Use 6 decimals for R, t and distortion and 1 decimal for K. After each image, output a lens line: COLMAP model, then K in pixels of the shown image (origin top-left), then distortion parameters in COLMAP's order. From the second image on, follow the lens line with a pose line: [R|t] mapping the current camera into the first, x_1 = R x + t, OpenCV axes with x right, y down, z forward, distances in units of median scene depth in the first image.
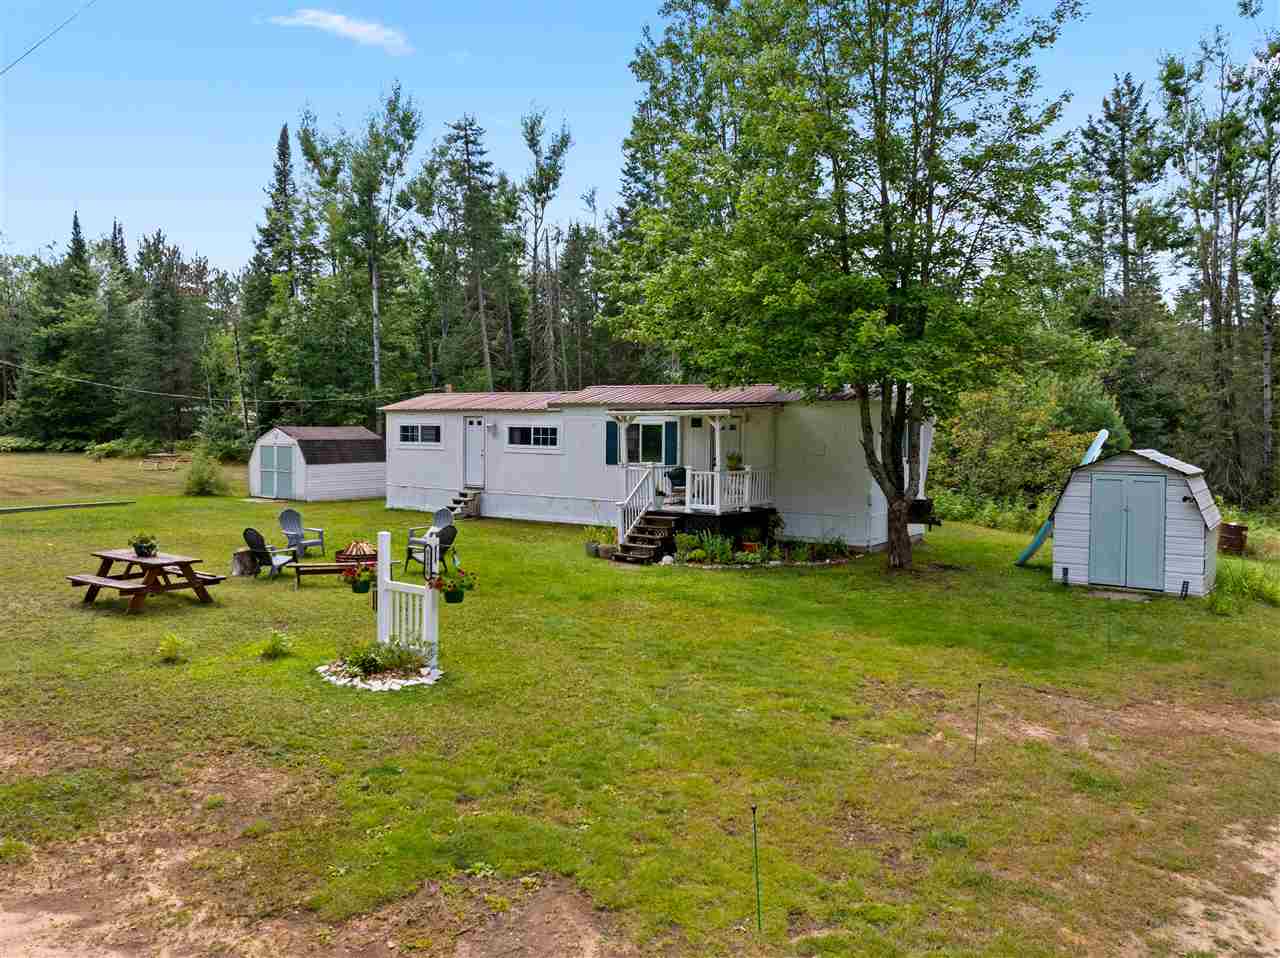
lens RADIAL K [[900.8, 0, 639.4], [0, 900.8, 480.6], [0, 0, 1]] dist [-0.010375, -0.001961]
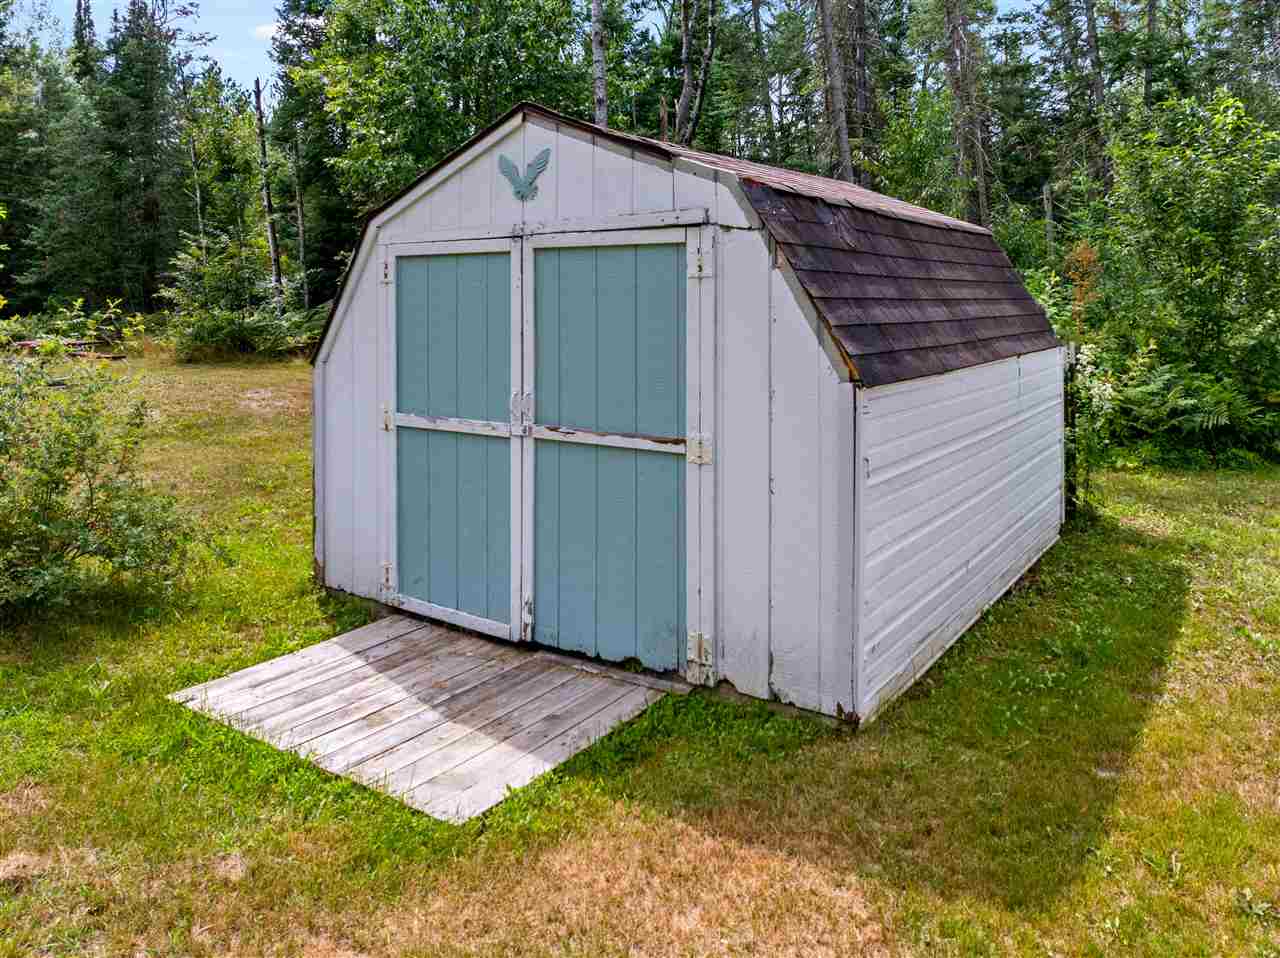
lens RADIAL K [[900.8, 0, 640.3], [0, 900.8, 477.9], [0, 0, 1]] dist [-0.010375, -0.001961]
pose [[0.999236, 0.029592, -0.025512, -0.465084], [-0.027083, 0.995239, 0.093628, -0.020723], [0.028161, -0.092866, 0.995280, 1.047026]]
